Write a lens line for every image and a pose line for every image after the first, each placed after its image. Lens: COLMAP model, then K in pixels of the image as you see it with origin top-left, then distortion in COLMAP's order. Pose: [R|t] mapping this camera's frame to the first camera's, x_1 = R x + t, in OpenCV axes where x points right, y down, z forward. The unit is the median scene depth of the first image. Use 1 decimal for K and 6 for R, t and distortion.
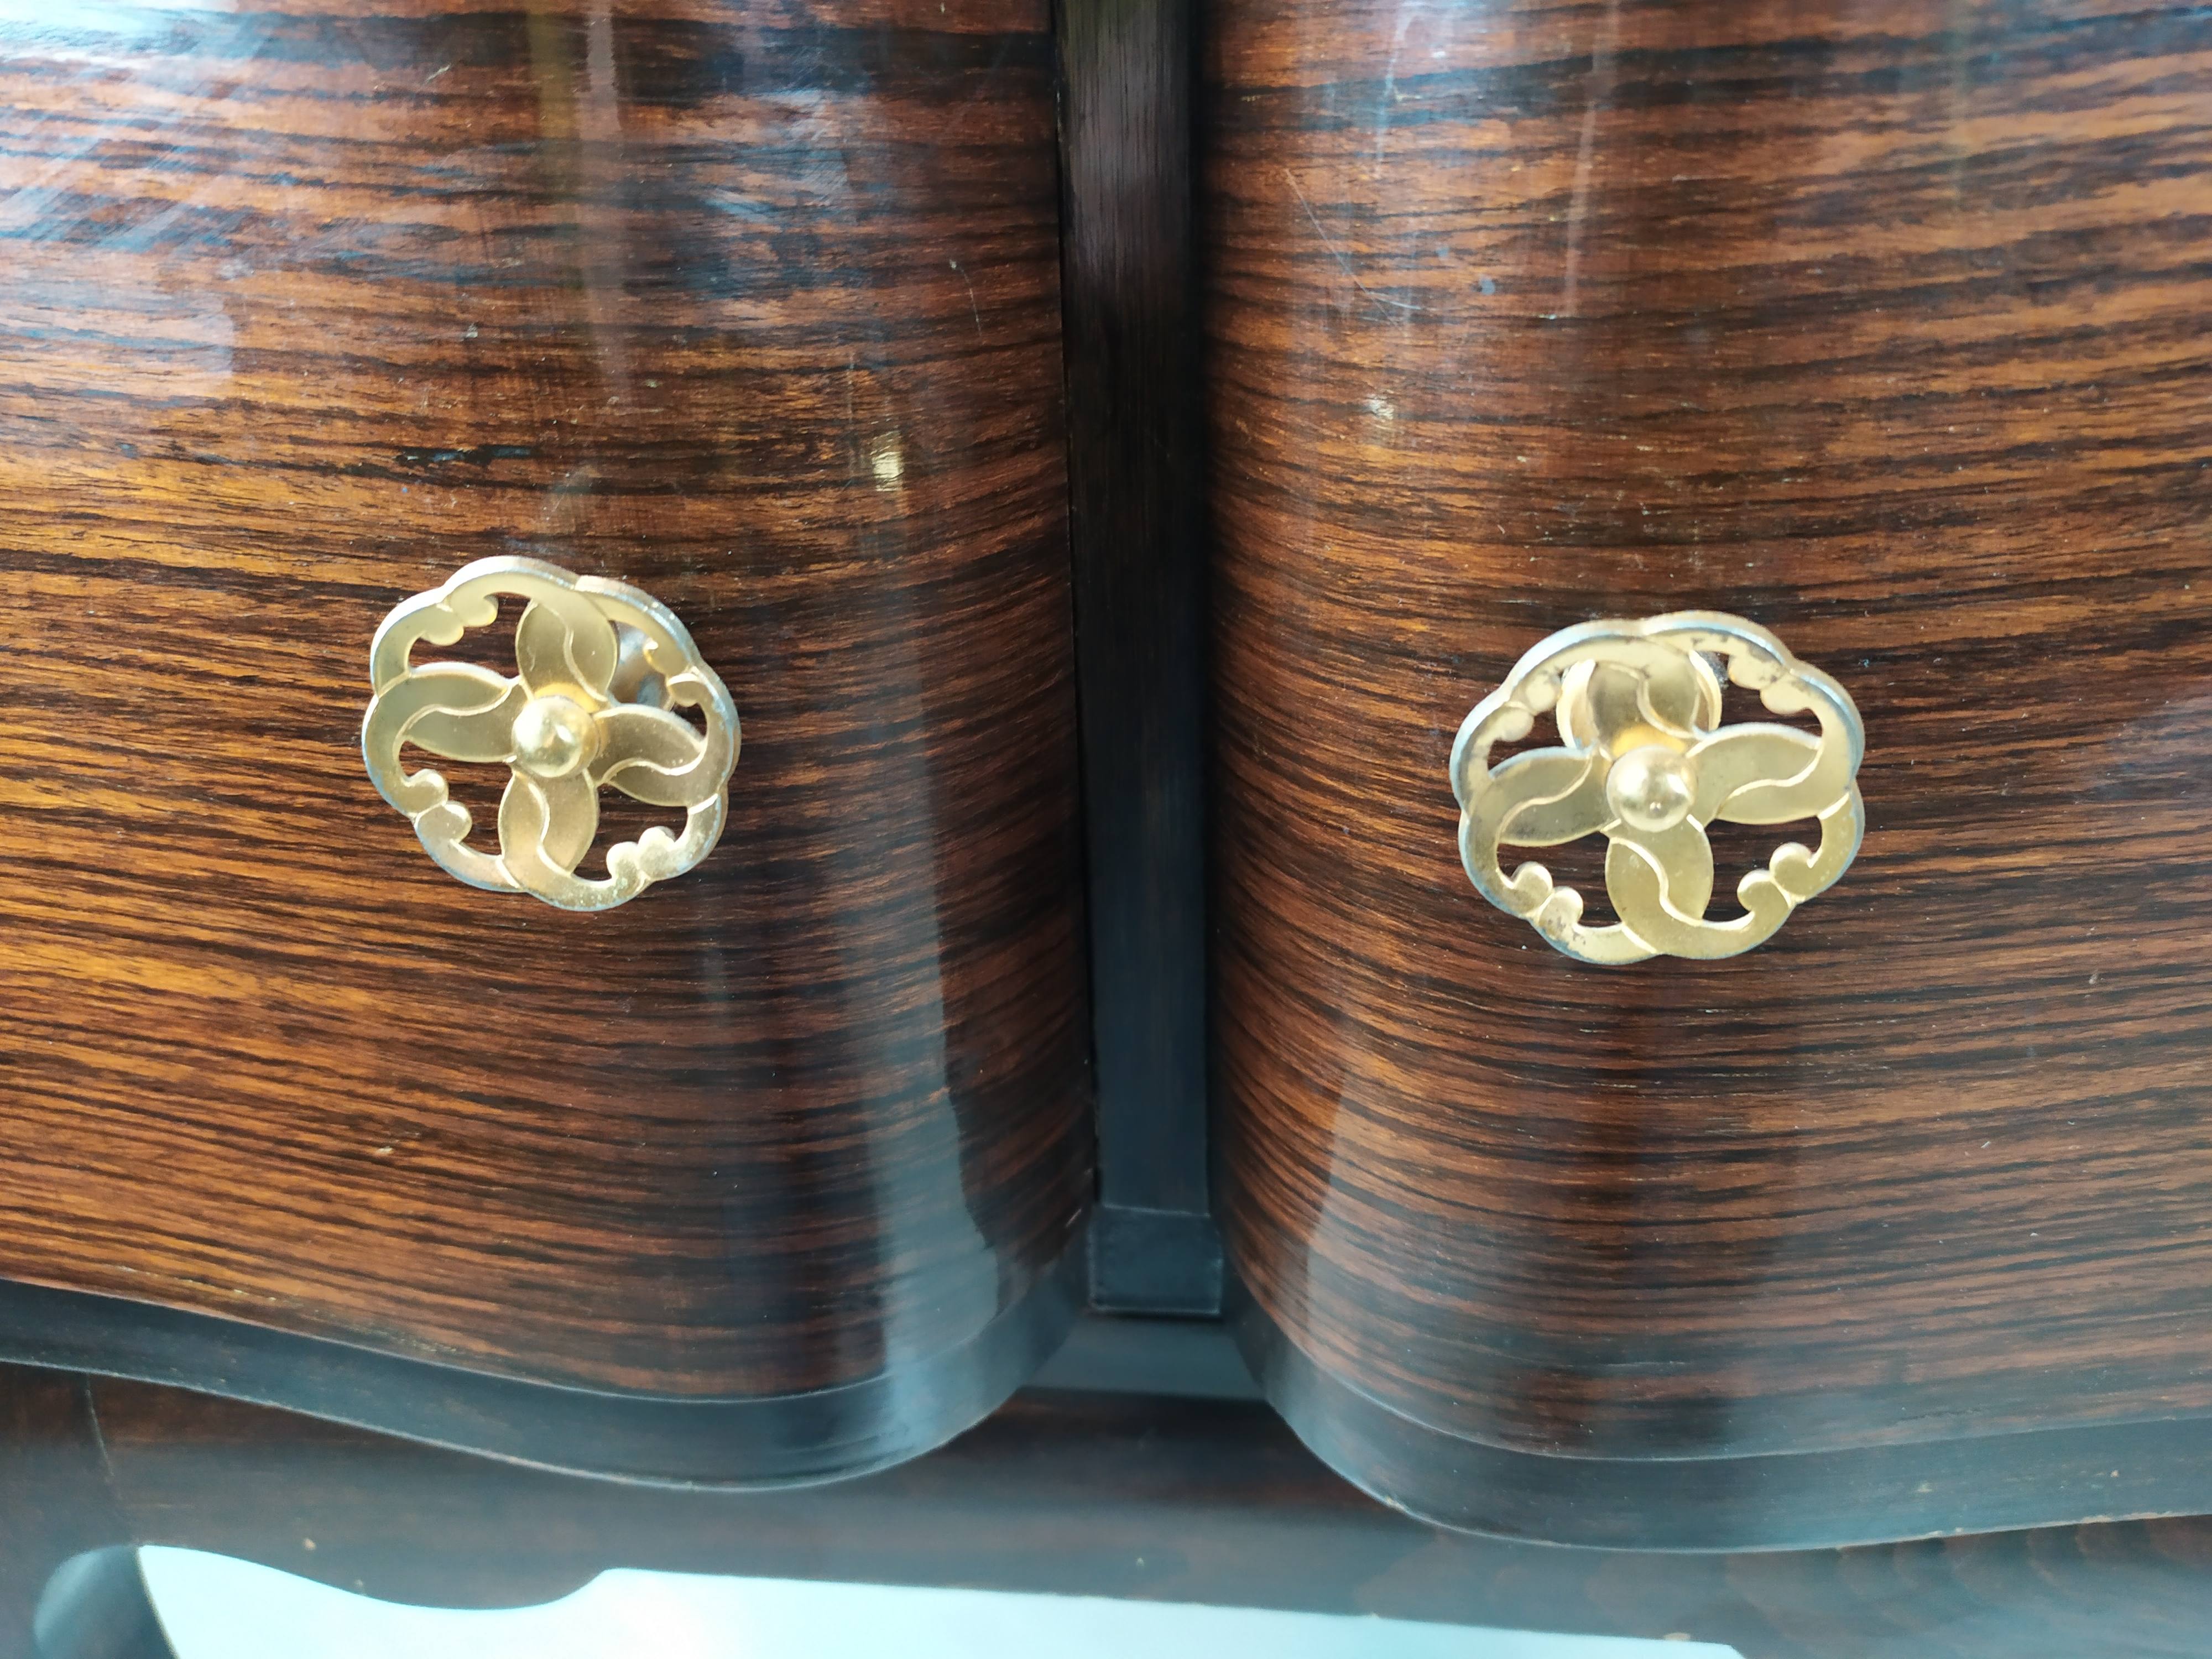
lens RADIAL K [[1602.5, 0, 1106.0], [0, 1602.5, 829.5], [0, 0, 1]] dist [0.103094, -0.163851]
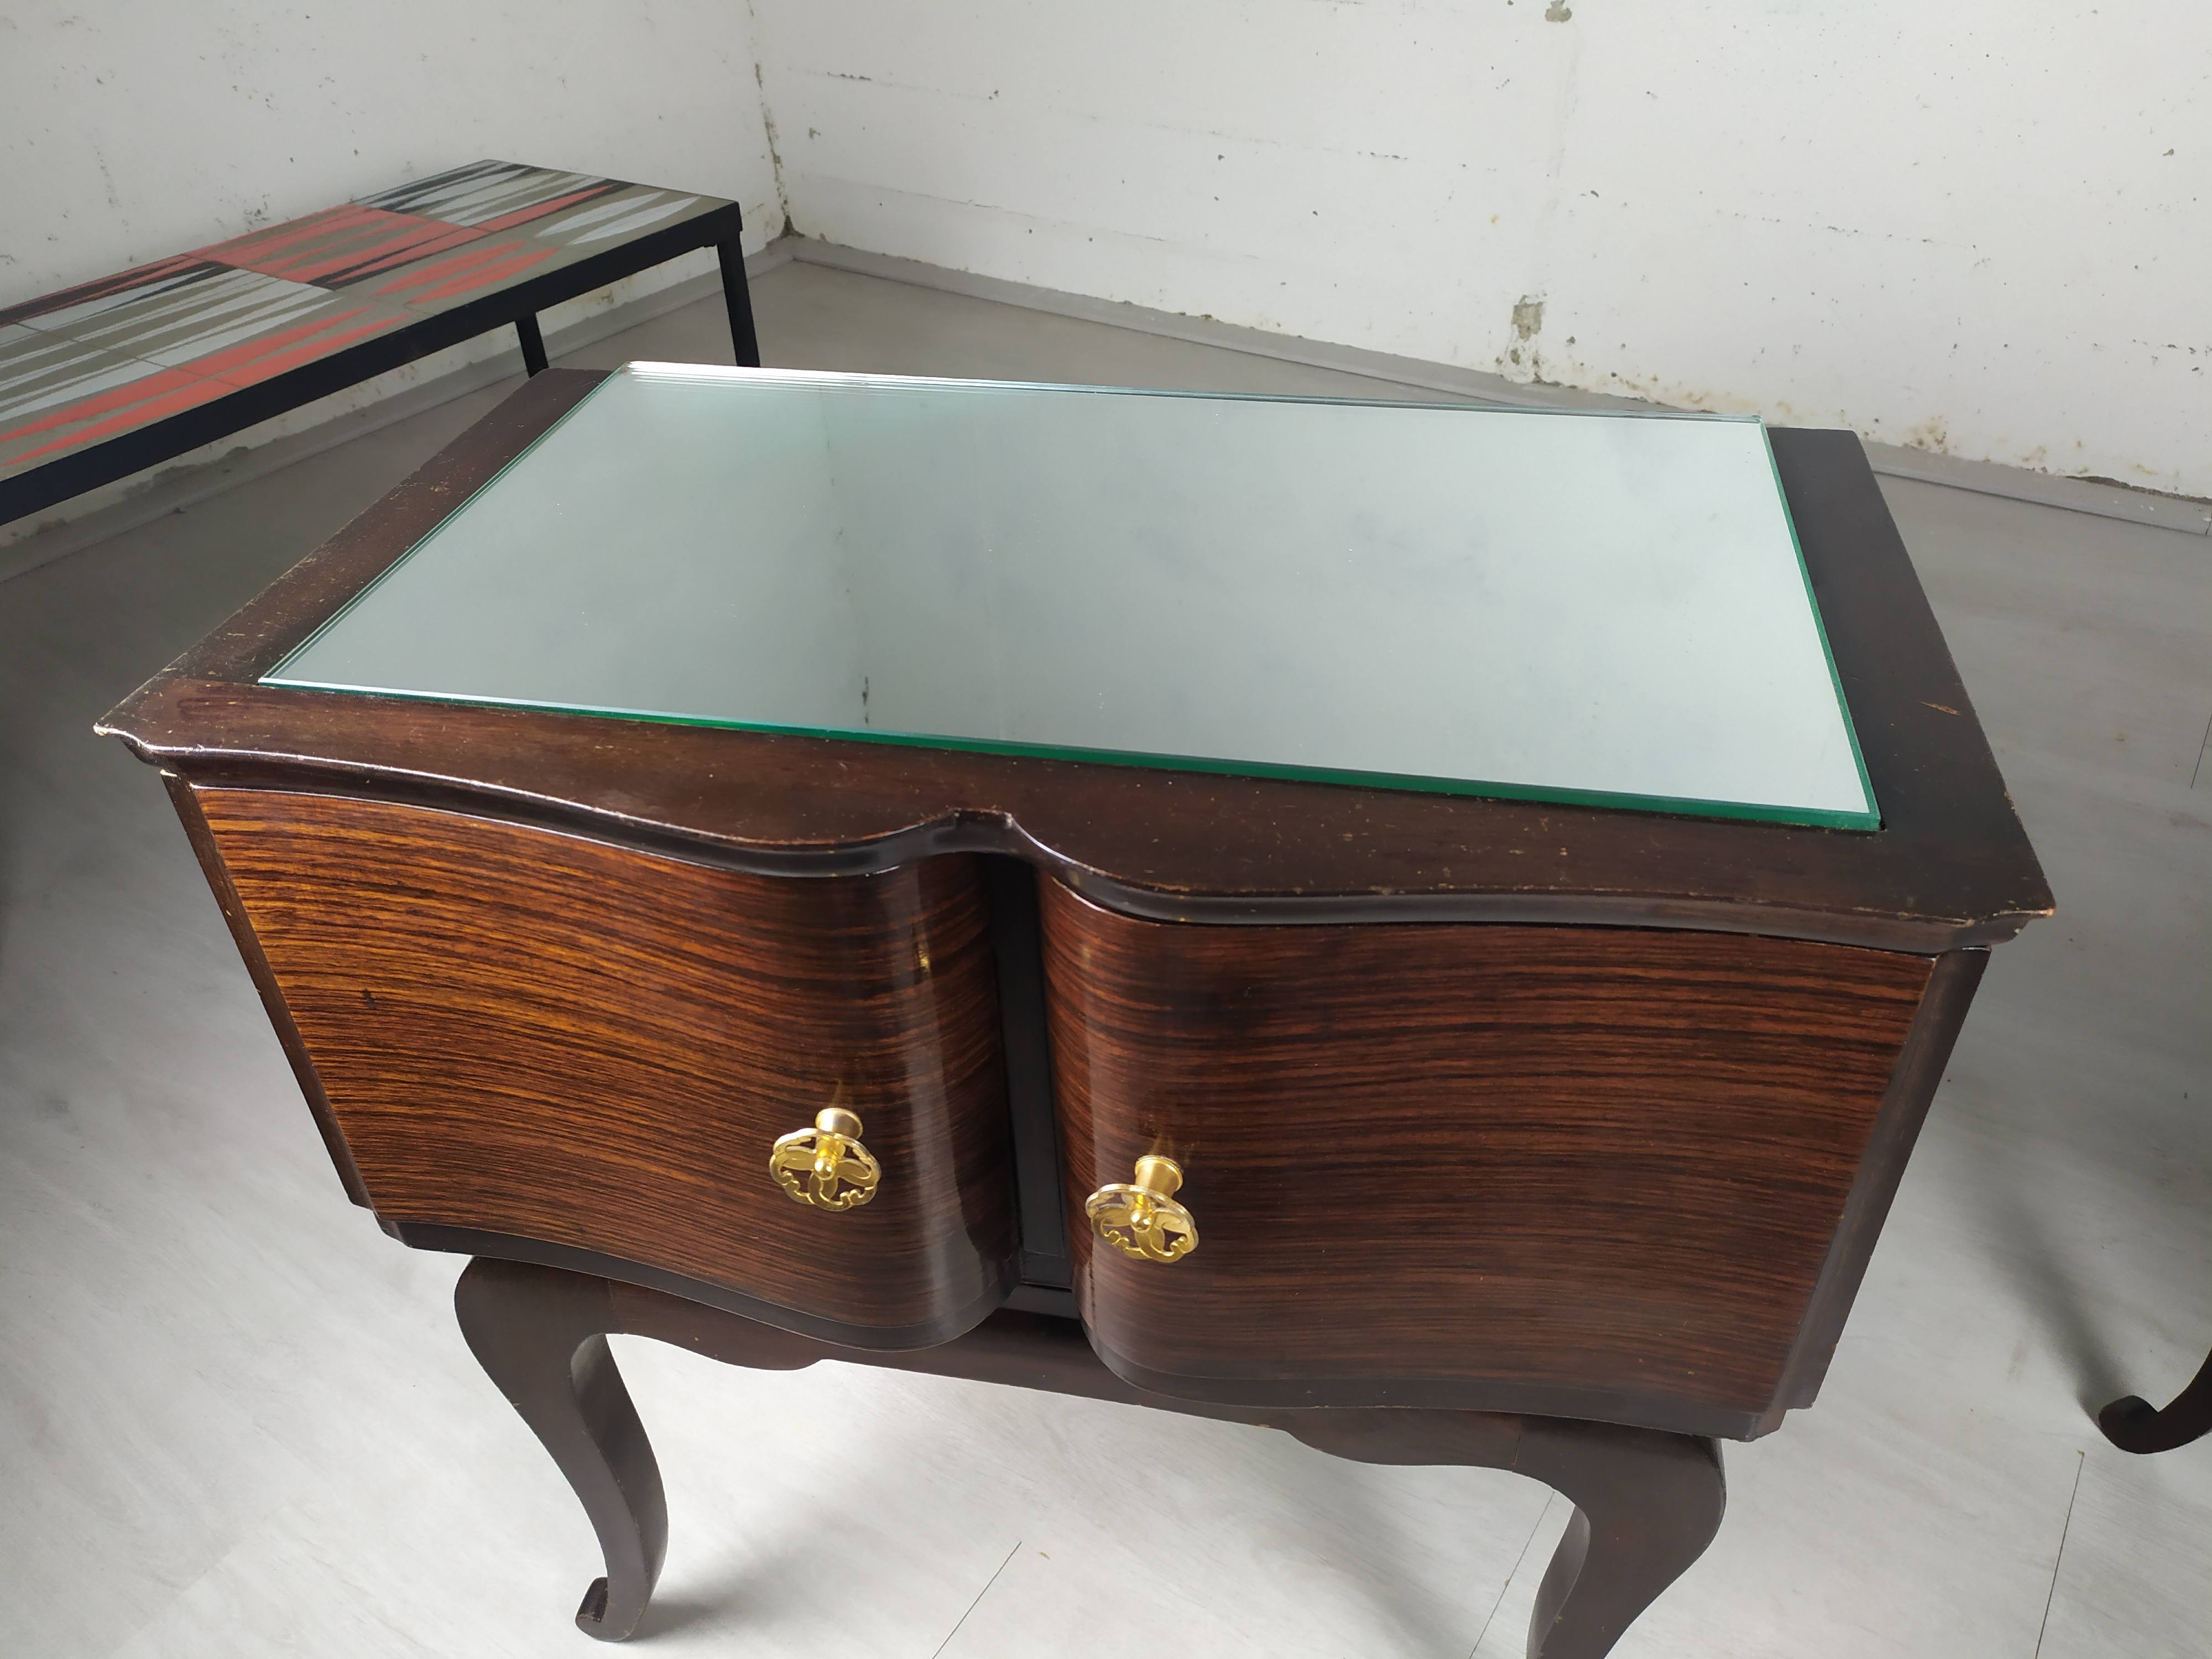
lens RADIAL K [[1617.5, 0, 1128.9], [0, 1617.5, 831.5], [0, 0, 1]] dist [0.008862, 0.003216]
pose [[0.995912, 0.053984, -0.072427, 0.401608], [-0.040456, 0.983429, 0.176723, -1.127177], [0.080767, -0.173070, 0.981592, -1.743663]]
